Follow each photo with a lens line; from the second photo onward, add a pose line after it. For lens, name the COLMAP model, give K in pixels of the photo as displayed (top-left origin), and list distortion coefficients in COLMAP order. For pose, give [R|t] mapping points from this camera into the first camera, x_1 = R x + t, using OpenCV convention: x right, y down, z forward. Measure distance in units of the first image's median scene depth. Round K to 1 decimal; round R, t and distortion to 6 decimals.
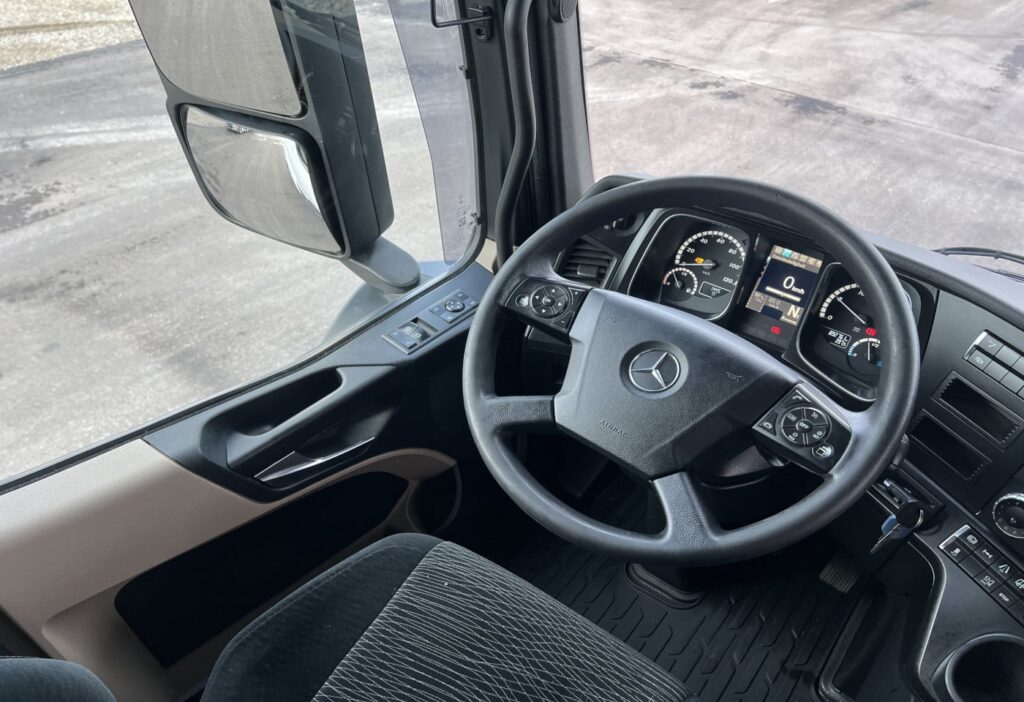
lens RADIAL K [[766.0, 0, 512.0], [0, 766.0, 351.0], [0, 0, 1]] dist [0.070124, -0.083389]
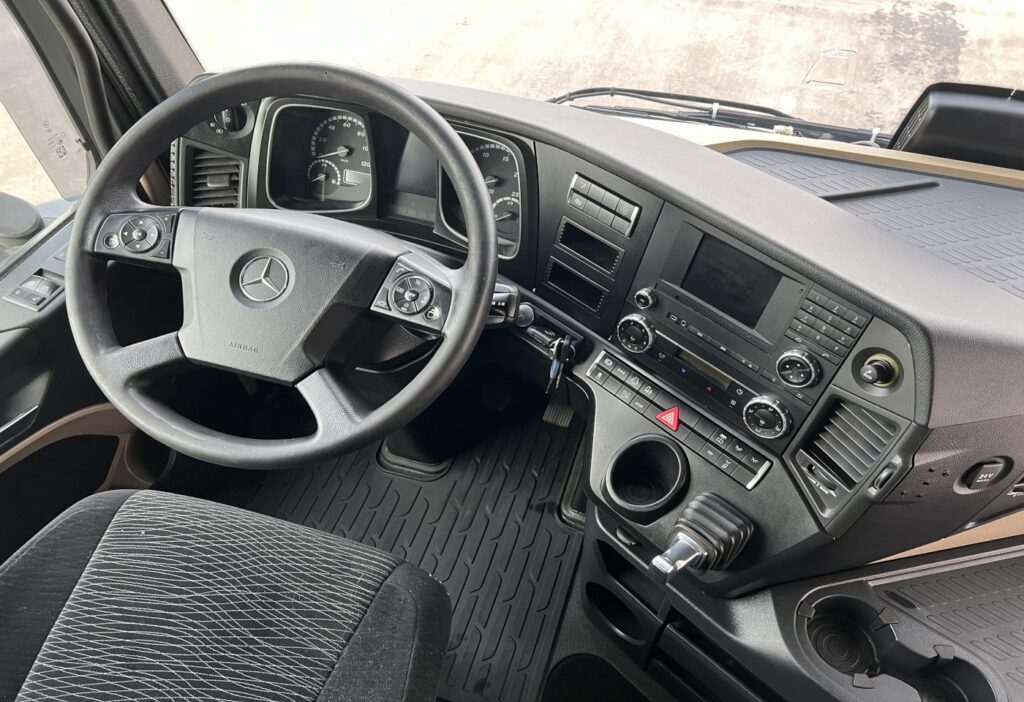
lens RADIAL K [[780.9, 0, 510.7], [0, 780.9, 358.4], [0, 0, 1]] dist [0.046750, -0.036887]
pose [[0.950500, -0.240023, 0.197330, 0.212356], [0.205844, 0.962118, 0.178766, 0.006635], [-0.232763, -0.129298, 0.963900, -0.045276]]
